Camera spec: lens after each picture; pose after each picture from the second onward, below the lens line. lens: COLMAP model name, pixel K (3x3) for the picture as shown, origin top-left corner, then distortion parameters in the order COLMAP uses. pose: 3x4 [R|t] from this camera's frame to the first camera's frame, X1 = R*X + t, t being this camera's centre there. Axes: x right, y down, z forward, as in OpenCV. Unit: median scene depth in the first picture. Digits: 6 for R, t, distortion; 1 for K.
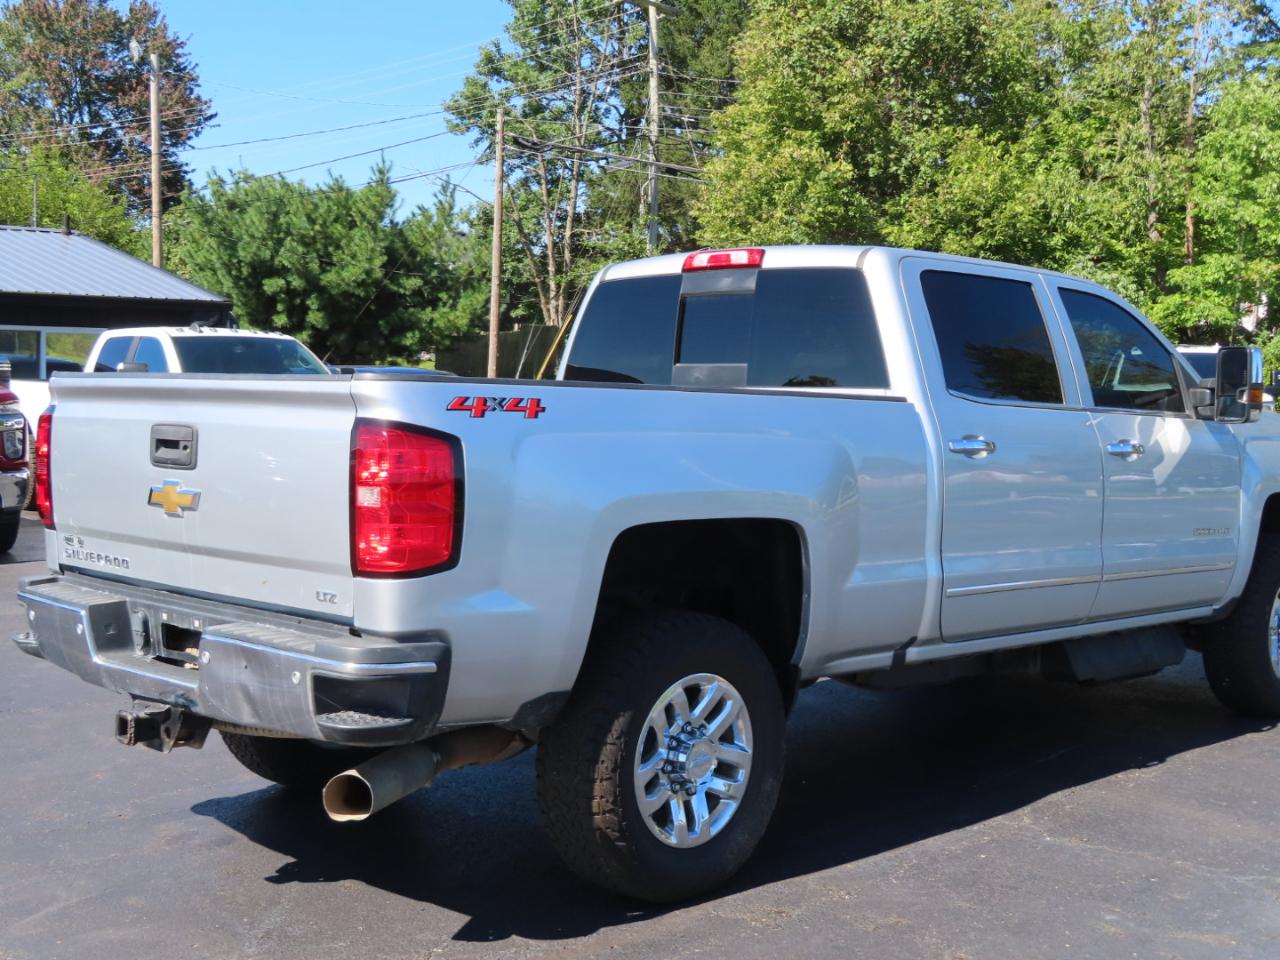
lens RADIAL K [[1629.4, 0, 627.8], [0, 1629.4, 455.2], [0, 0, 1]] dist [0.013108, 0.000000]
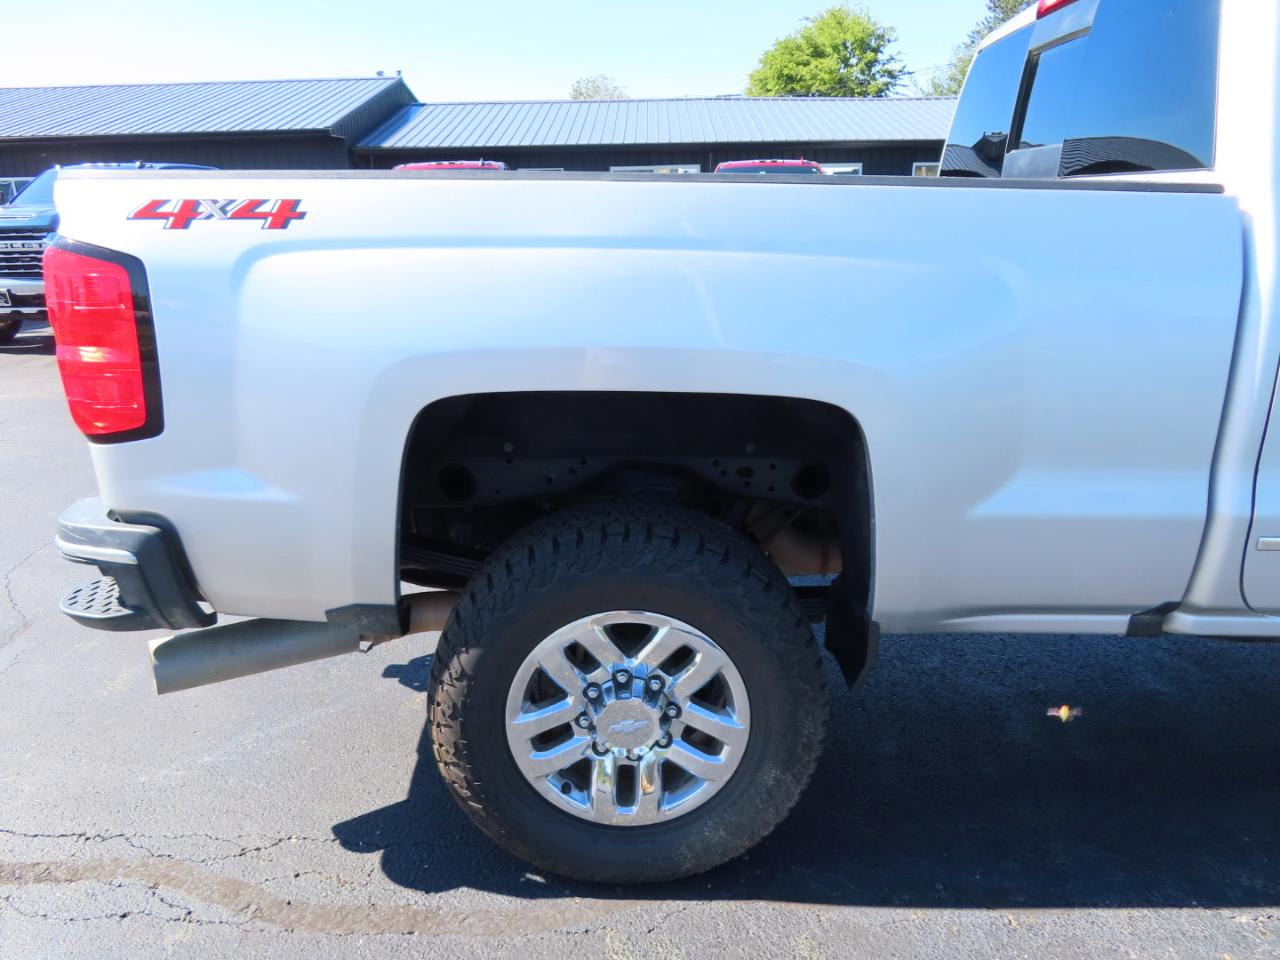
lens RADIAL K [[916.6, 0, 634.0], [0, 916.6, 480.9], [0, 0, 1]] dist [-0.010076, -0.001649]
pose [[0.711808, 0.184273, -0.677771, 0.214190], [-0.010746, 0.967715, 0.251818, -0.012260], [0.702292, -0.171962, 0.690807, 0.536247]]
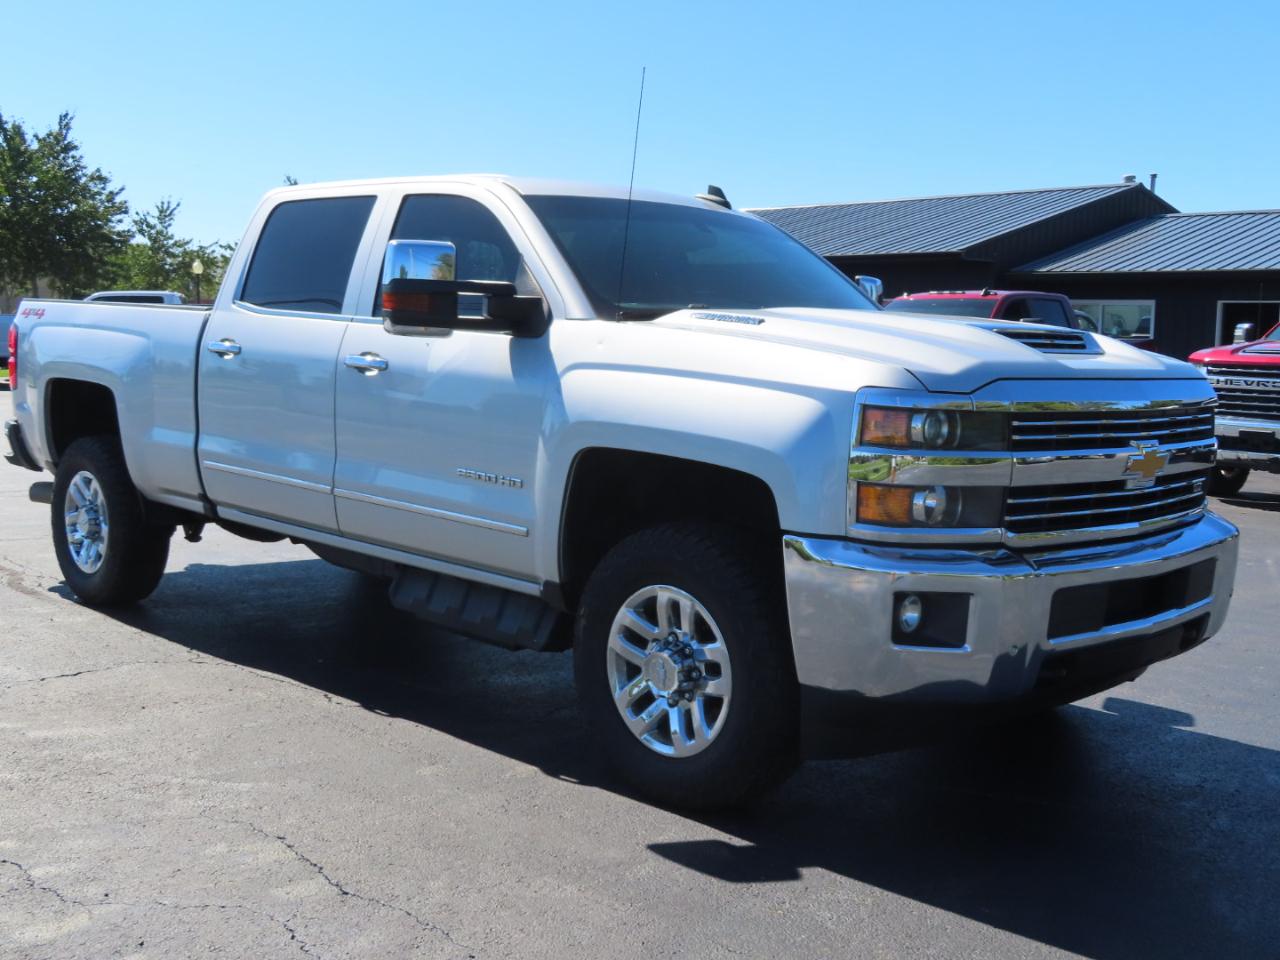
lens RADIAL K [[1413.1, 0, 637.6], [0, 1413.1, 483.5], [0, 0, 1]] dist [-0.012463, 0.000000]
pose [[0.008956, 0.091233, -0.995789, 1.089150], [-0.068423, 0.993551, 0.090413, -0.018763], [0.997616, 0.067325, 0.015140, 1.118966]]
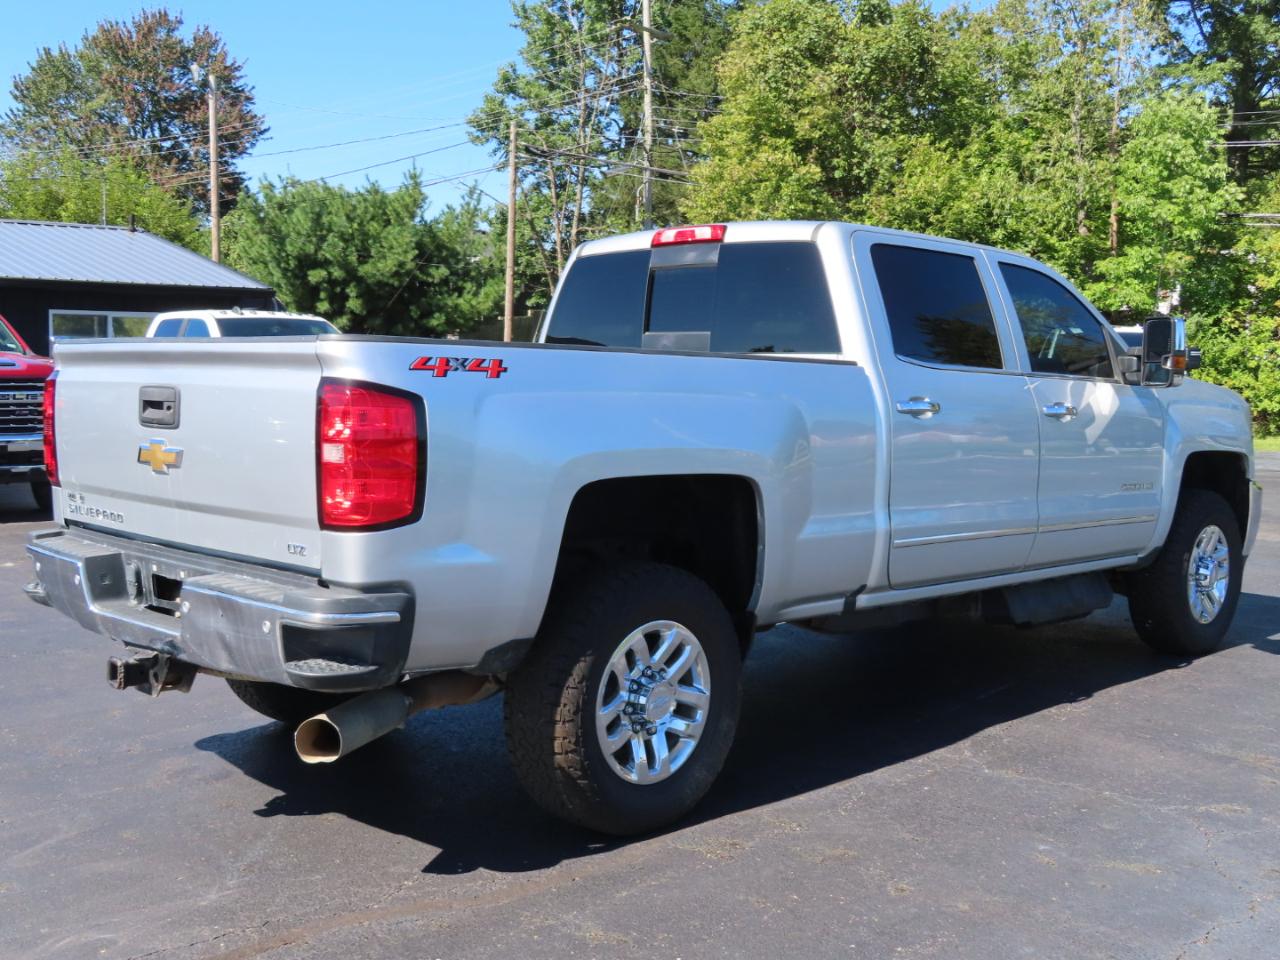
lens RADIAL K [[1413.1, 0, 637.5], [0, 1413.1, 455.0], [0, 0, 1]] dist [-0.012463, 0.000000]
pose [[0.999973, -0.002191, 0.006954, 0.017304], [0.002041, 0.999767, 0.021476, 0.004792], [-0.006999, -0.021461, 0.999745, 0.061291]]
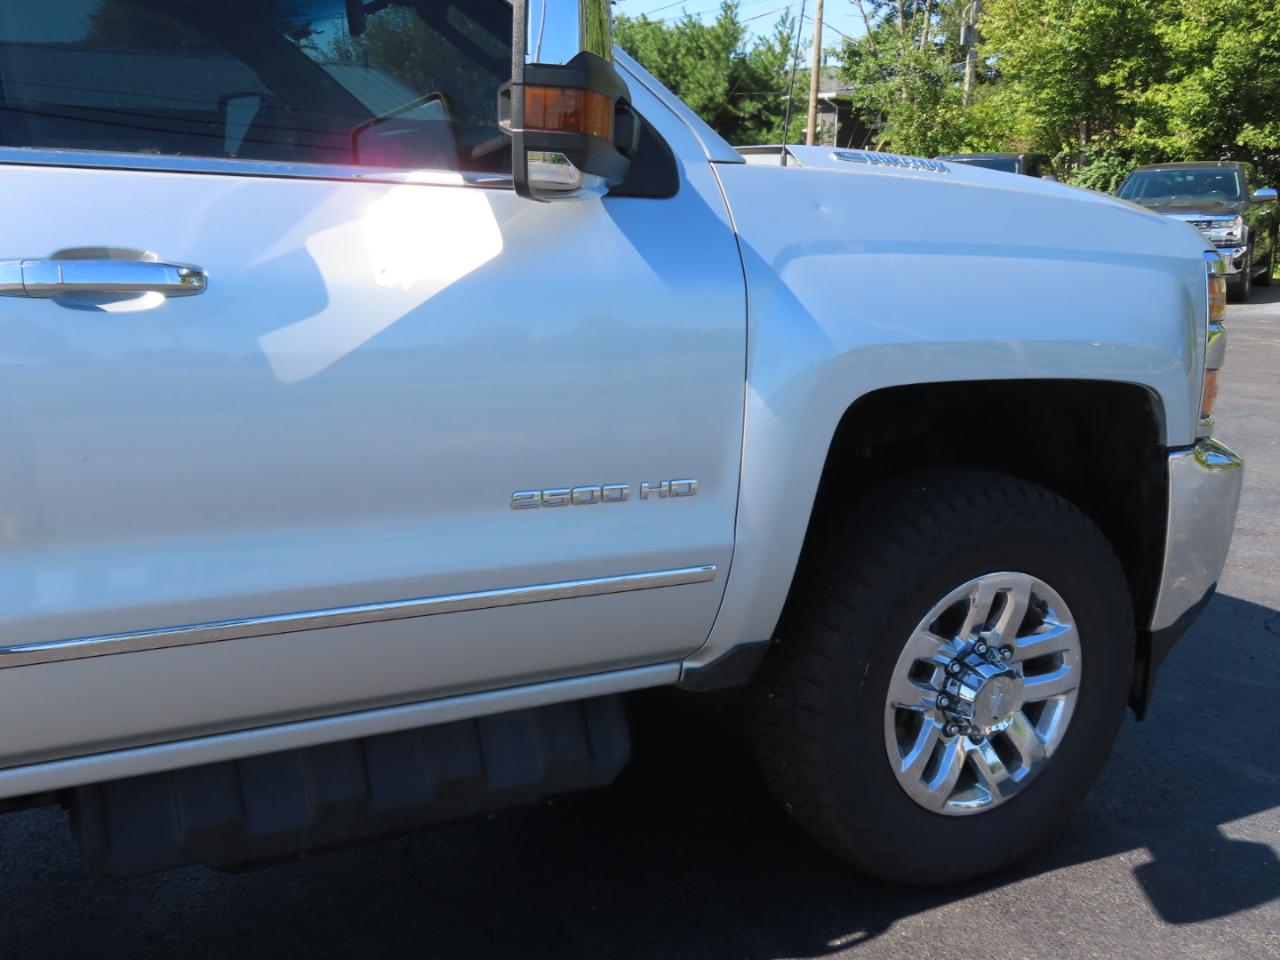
lens RADIAL K [[1256.1, 0, 640.4], [0, 1256.1, 466.8], [0, 0, 1]] dist [0.002963, 0.000000]
pose [[0.953689, 0.056848, -0.295374, 0.476623], [-0.007965, 0.986407, 0.164127, -0.008670], [0.300689, -0.154173, 0.941178, 0.769123]]
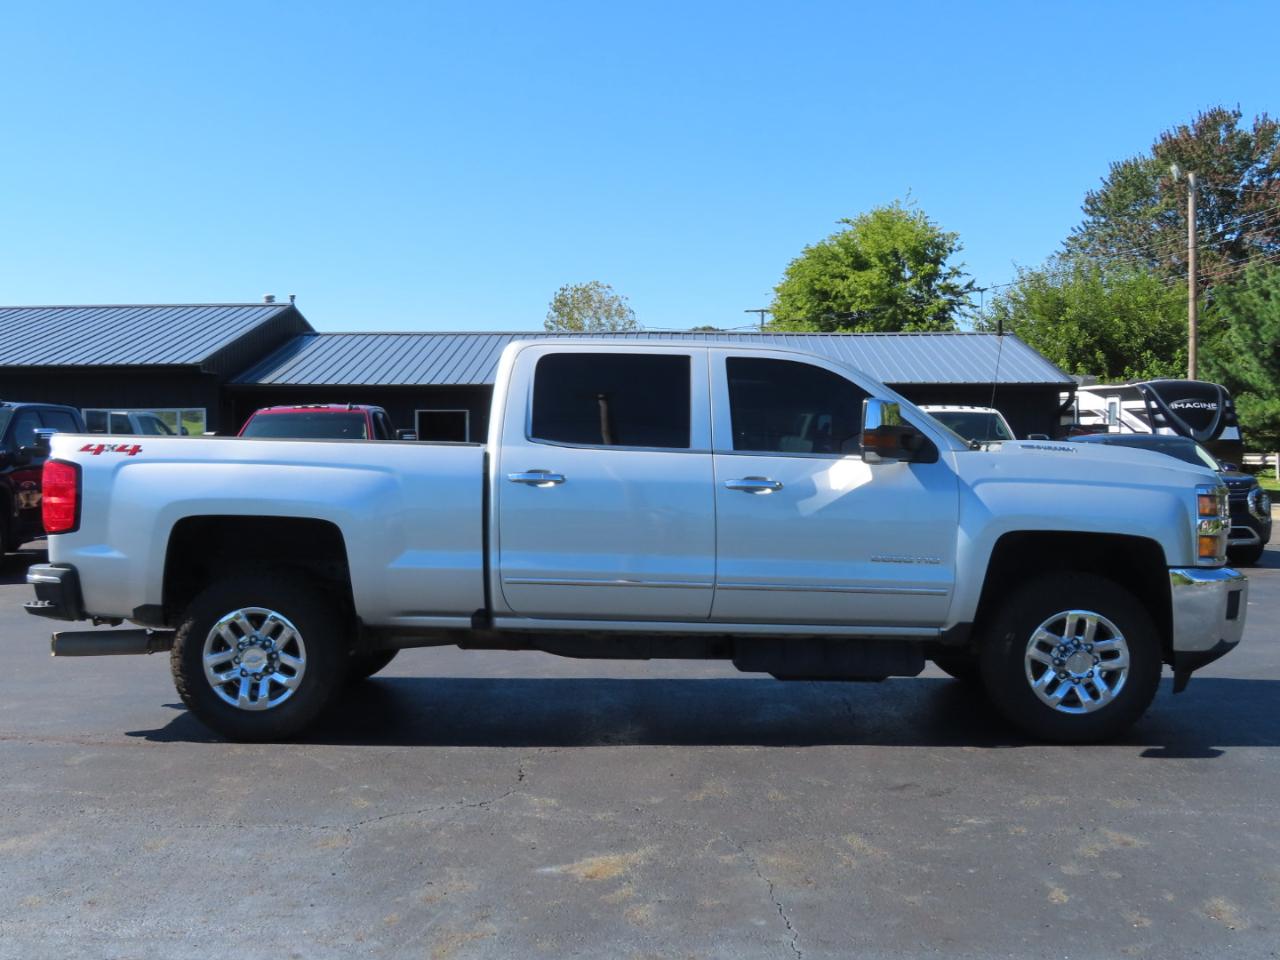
lens RADIAL K [[1413.1, 0, 629.9], [0, 1413.1, 458.3], [0, 0, 1]] dist [-0.012463, 0.000000]
pose [[0.699304, -0.007073, -0.714789, 0.981609], [-0.024298, 0.999138, -0.033658, 0.013946], [0.714411, 0.040905, 0.698529, 0.179776]]
